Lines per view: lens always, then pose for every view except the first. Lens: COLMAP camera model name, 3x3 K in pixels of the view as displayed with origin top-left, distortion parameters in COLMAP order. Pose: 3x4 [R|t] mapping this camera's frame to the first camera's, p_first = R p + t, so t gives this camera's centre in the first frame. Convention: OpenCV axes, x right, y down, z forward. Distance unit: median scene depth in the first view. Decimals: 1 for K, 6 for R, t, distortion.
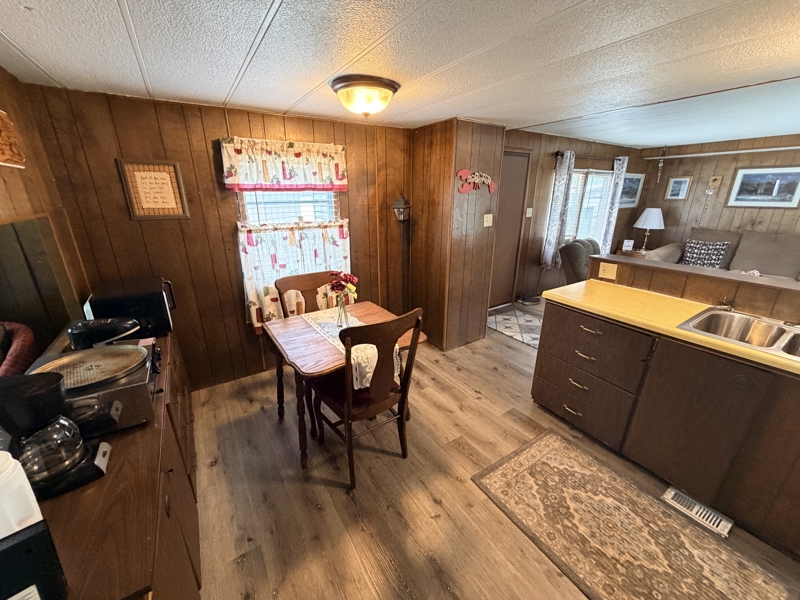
lens RADIAL K [[318.7, 0, 394.9], [0, 318.7, 296.2], [0, 0, 1]] dist [-0.001365, 0.000313]
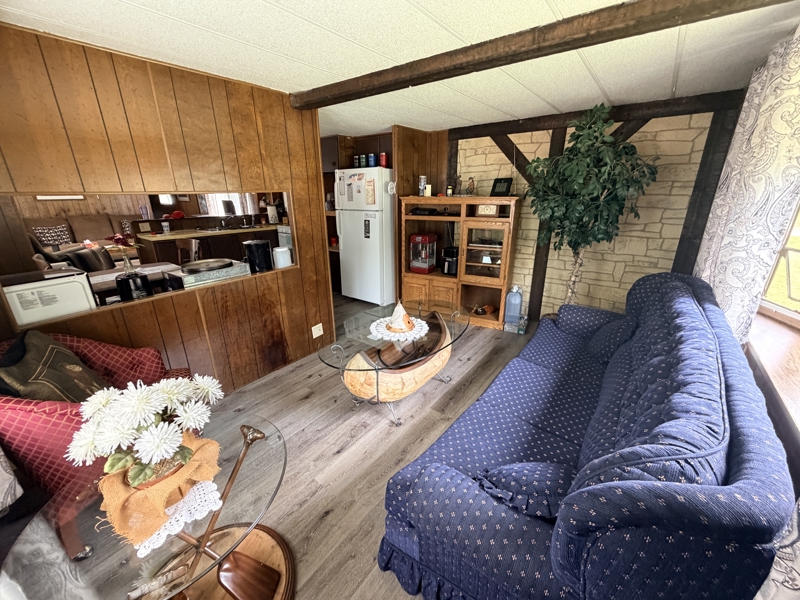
lens RADIAL K [[318.7, 0, 399.1], [0, 318.7, 298.8], [0, 0, 1]] dist [-0.001365, 0.000313]
pose [[-0.334568, -0.299242, 0.893599, -0.776800], [0.305263, 0.862702, 0.403188, -0.004157], [-0.891560, 0.407676, -0.197285, 0.091517]]
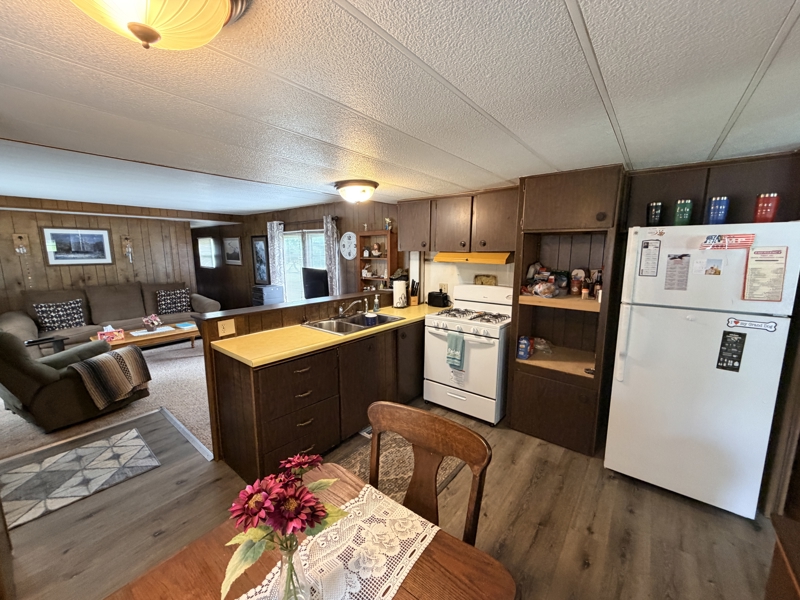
lens RADIAL K [[318.7, 0, 397.9], [0, 318.7, 300.2], [0, 0, 1]] dist [-0.001365, 0.000313]
pose [[-0.317550, -0.148457, 0.936548, -0.192849], [0.297849, 0.922064, 0.247151, -0.114011], [-0.900249, 0.357433, -0.248584, 0.345272]]
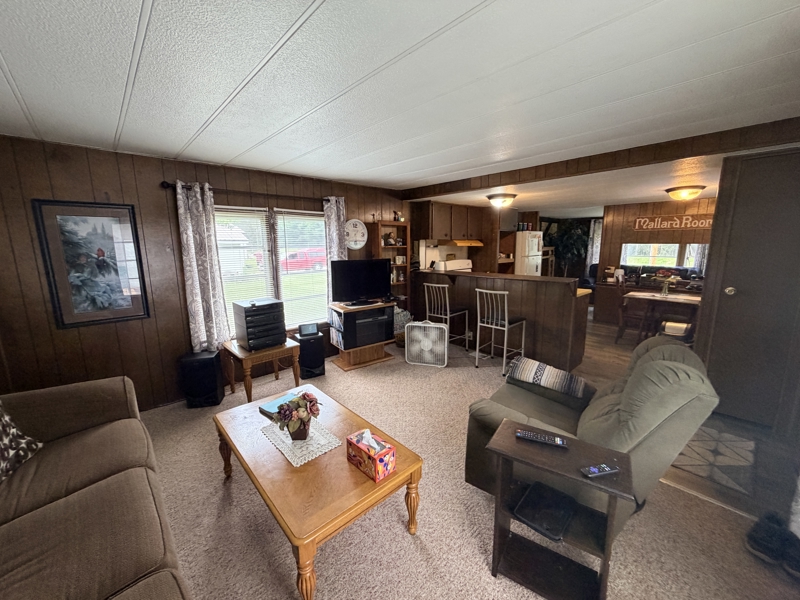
lens RADIAL K [[318.7, 0, 395.8], [0, 318.7, 299.8], [0, 0, 1]] dist [-0.001365, 0.000313]
pose [[-0.983388, 0.045709, -0.175668, 0.812038], [-0.041733, 0.884915, 0.463879, -0.320366], [0.176655, 0.463504, -0.868307, 1.035946]]
